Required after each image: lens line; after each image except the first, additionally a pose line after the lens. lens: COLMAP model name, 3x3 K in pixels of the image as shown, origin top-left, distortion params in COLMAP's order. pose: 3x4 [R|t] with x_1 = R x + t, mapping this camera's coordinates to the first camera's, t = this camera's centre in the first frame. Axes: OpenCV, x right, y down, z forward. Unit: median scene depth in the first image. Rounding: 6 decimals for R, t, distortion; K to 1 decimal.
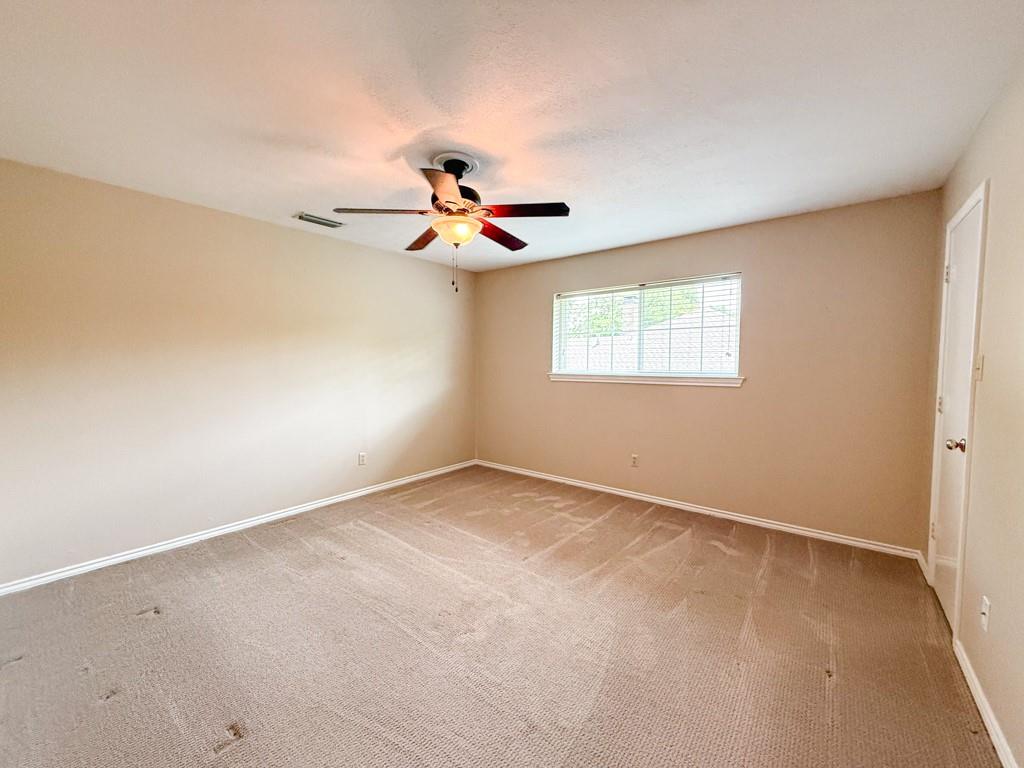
lens RADIAL K [[407.2, 0, 514.1], [0, 407.2, 386.0], [0, 0, 1]] dist [-0.000554, 0.000542]
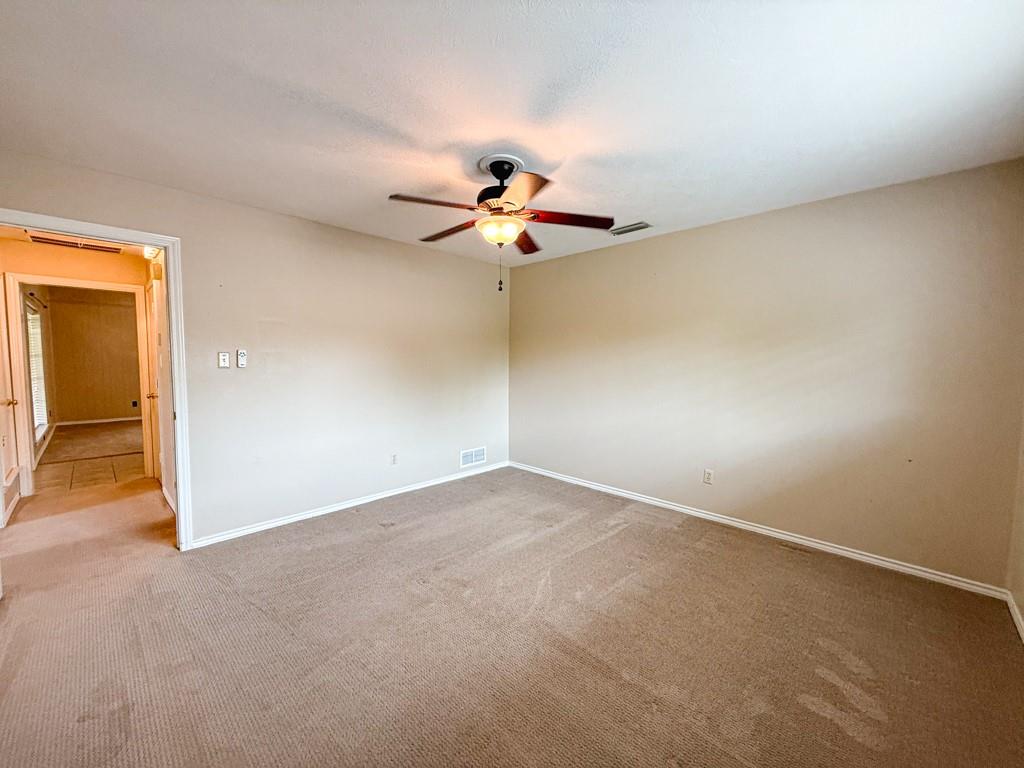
lens RADIAL K [[407.2, 0, 512.0], [0, 407.2, 385.1], [0, 0, 1]] dist [-0.000554, 0.000542]
pose [[-0.100881, 0.055860, -0.993329, 0.603640], [-0.077356, 0.994960, 0.063807, -0.040588], [0.991887, 0.083277, -0.096051, 0.792284]]
